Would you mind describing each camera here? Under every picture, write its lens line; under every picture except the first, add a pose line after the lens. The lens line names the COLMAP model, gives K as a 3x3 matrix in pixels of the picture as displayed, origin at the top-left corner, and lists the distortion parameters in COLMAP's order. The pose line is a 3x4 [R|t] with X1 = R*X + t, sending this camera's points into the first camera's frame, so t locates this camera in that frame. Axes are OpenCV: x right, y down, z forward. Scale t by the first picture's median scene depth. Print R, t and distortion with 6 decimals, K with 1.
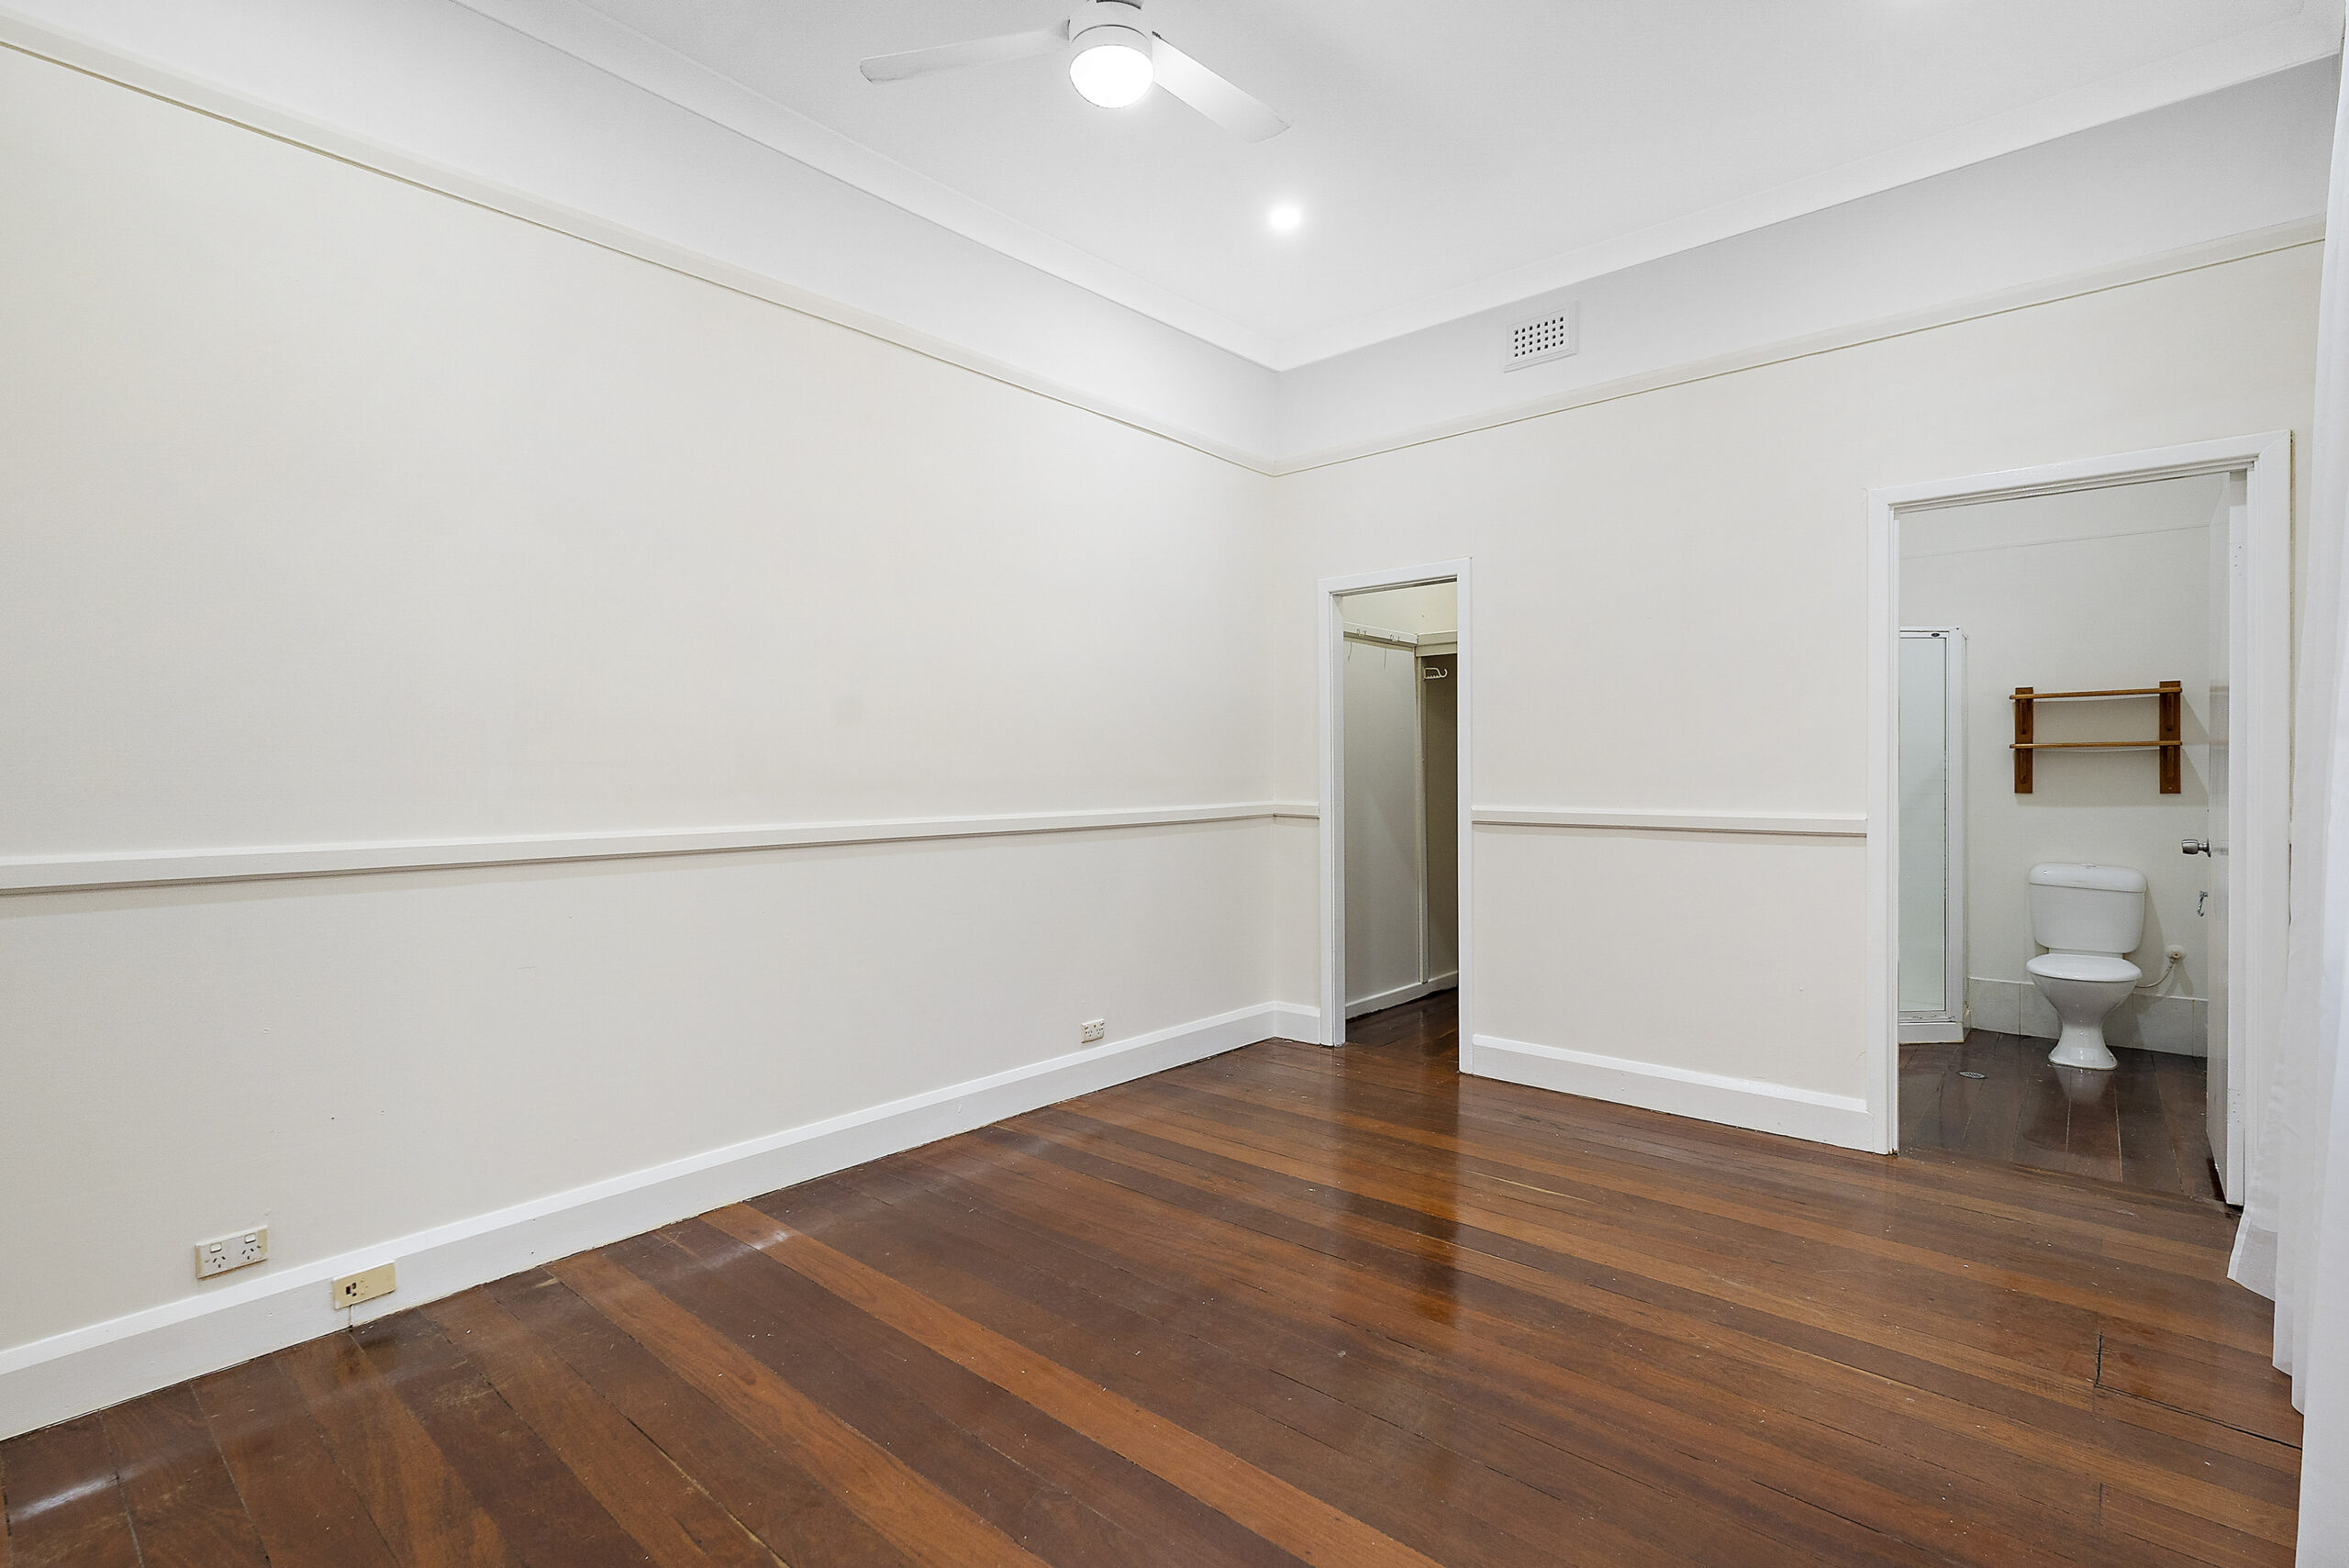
lens RADIAL K [[1075.5, 0, 1185.8], [0, 1075.5, 790.1], [0, 0, 1]] dist [-0.000500, 0.001305]
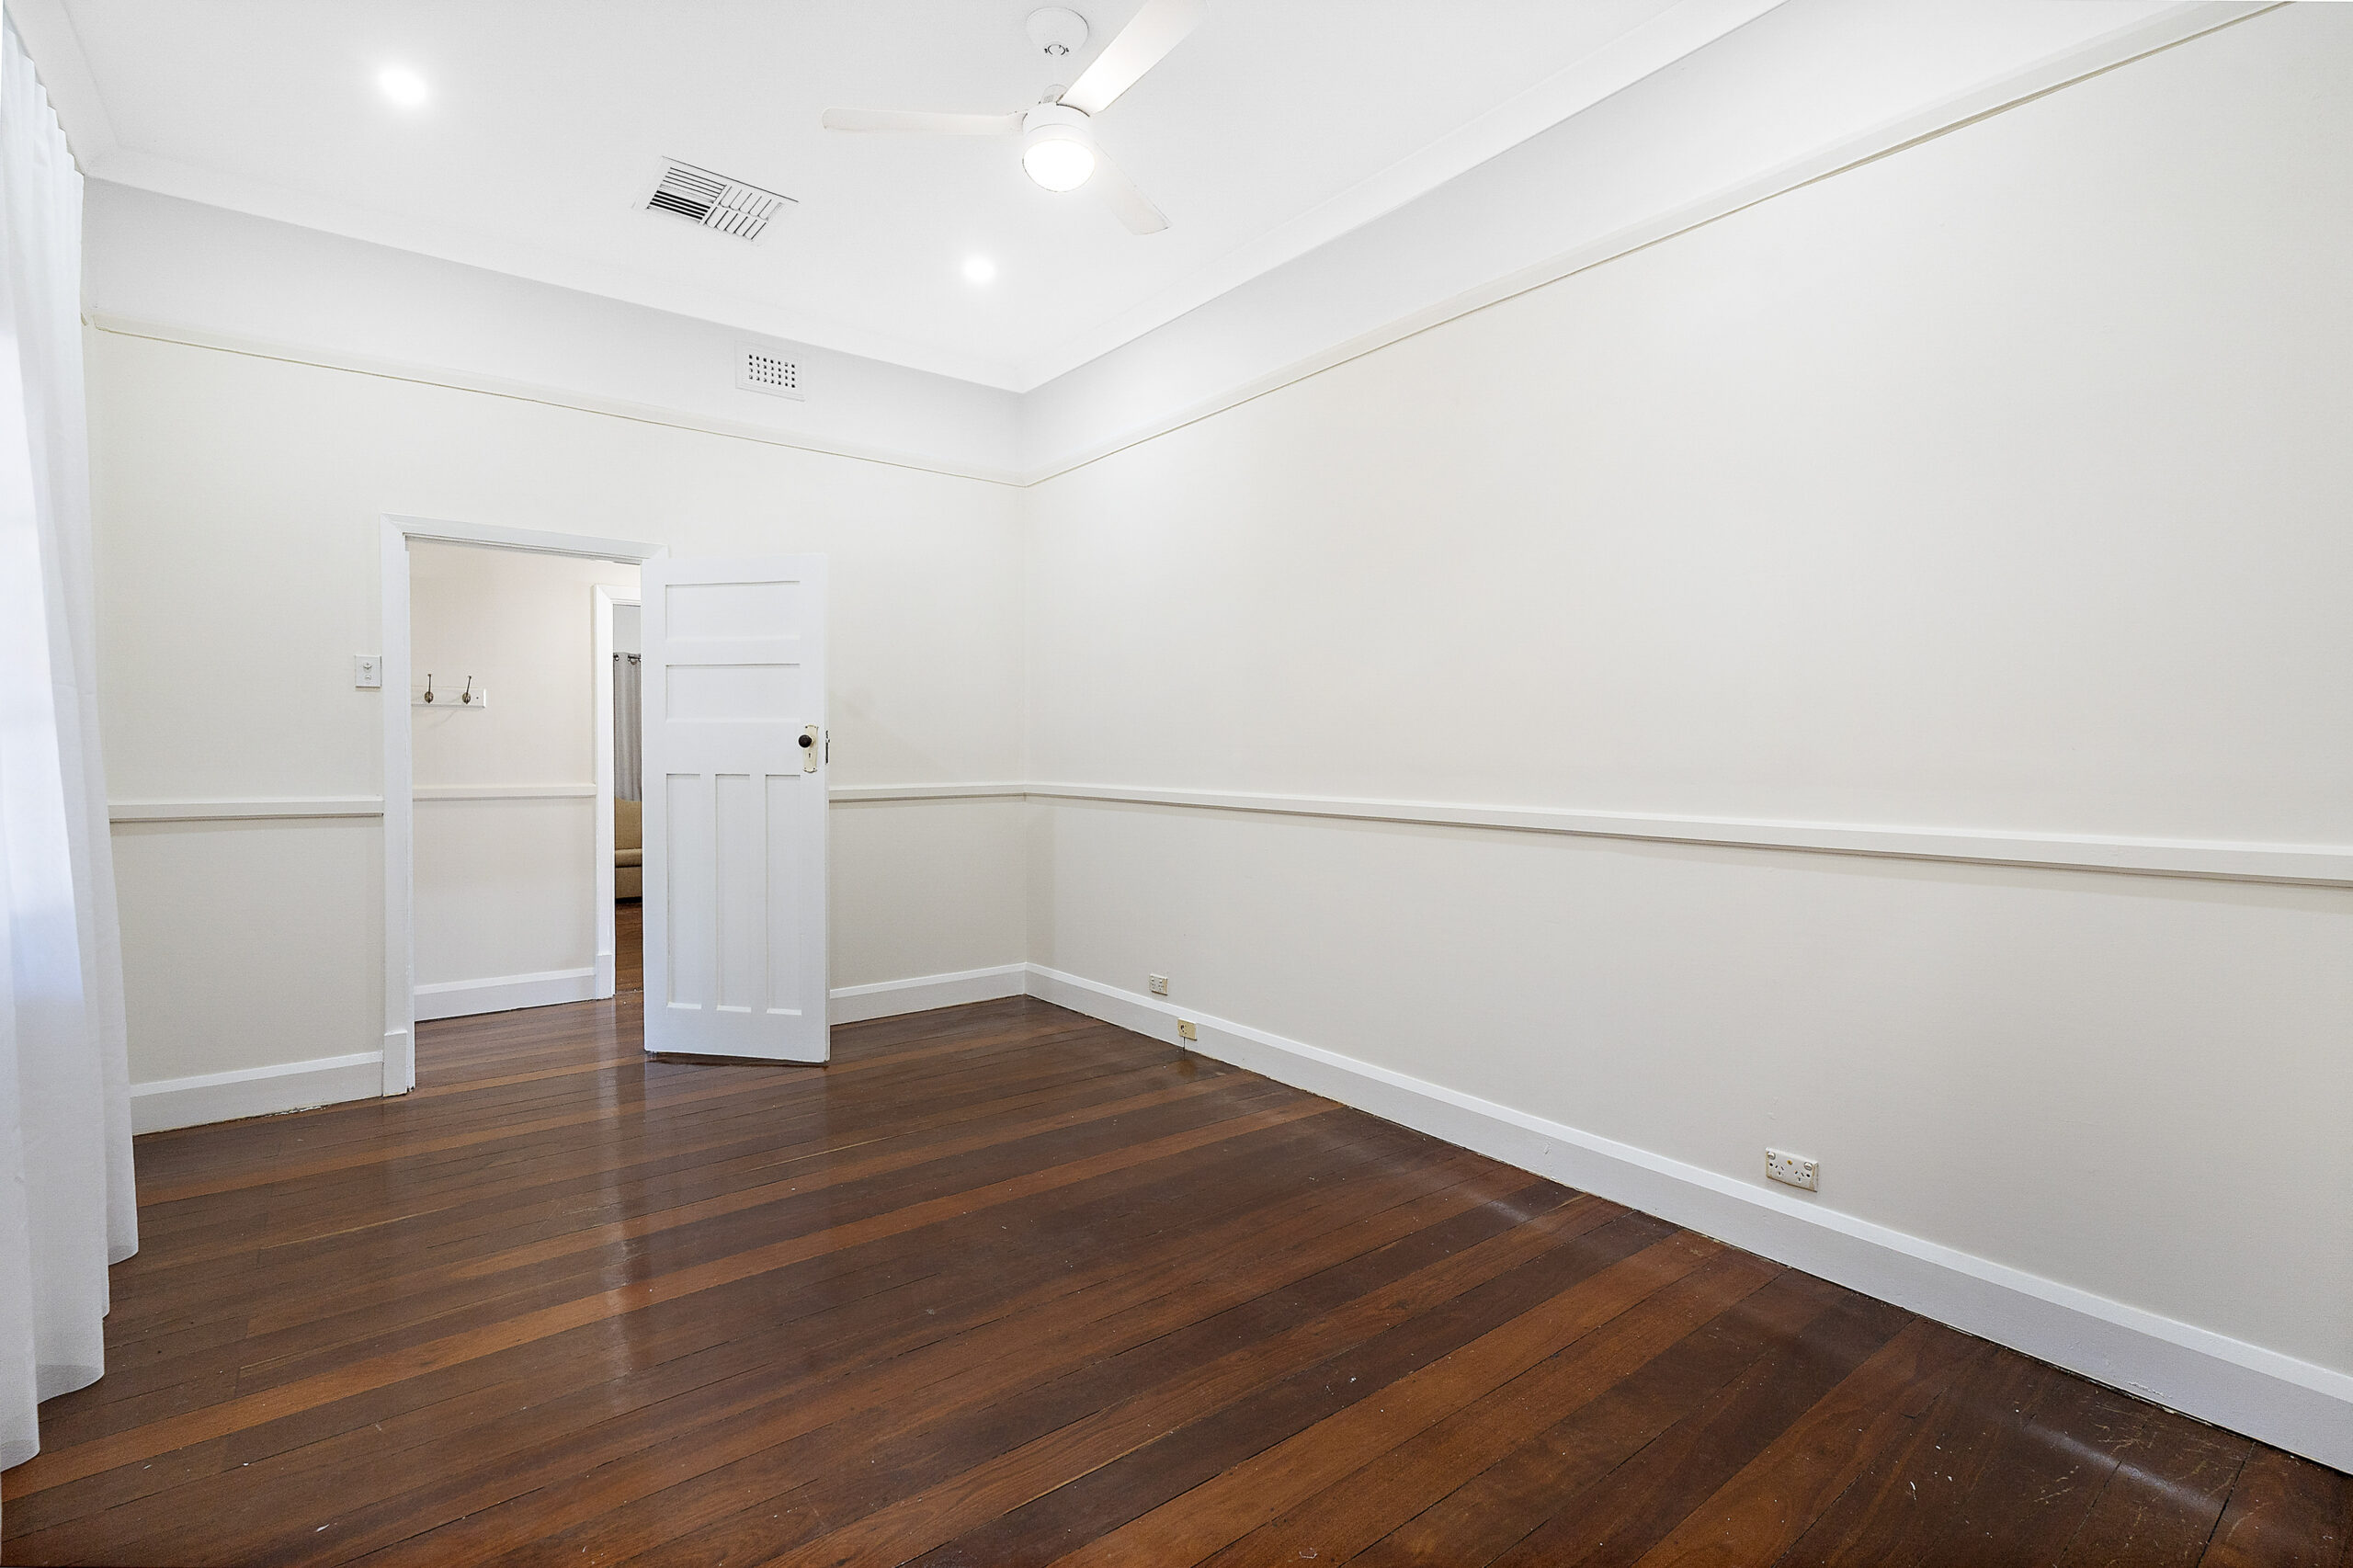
lens RADIAL K [[1077.4, 0, 1173.2], [0, 1077.4, 775.1], [0, 0, 1]] dist [-0.000500, 0.001305]
pose [[-0.204682, 0.026877, -0.978459, 1.105044], [-0.018470, 0.999339, 0.031314, -0.034854], [0.978654, 0.024482, -0.204050, 1.427086]]
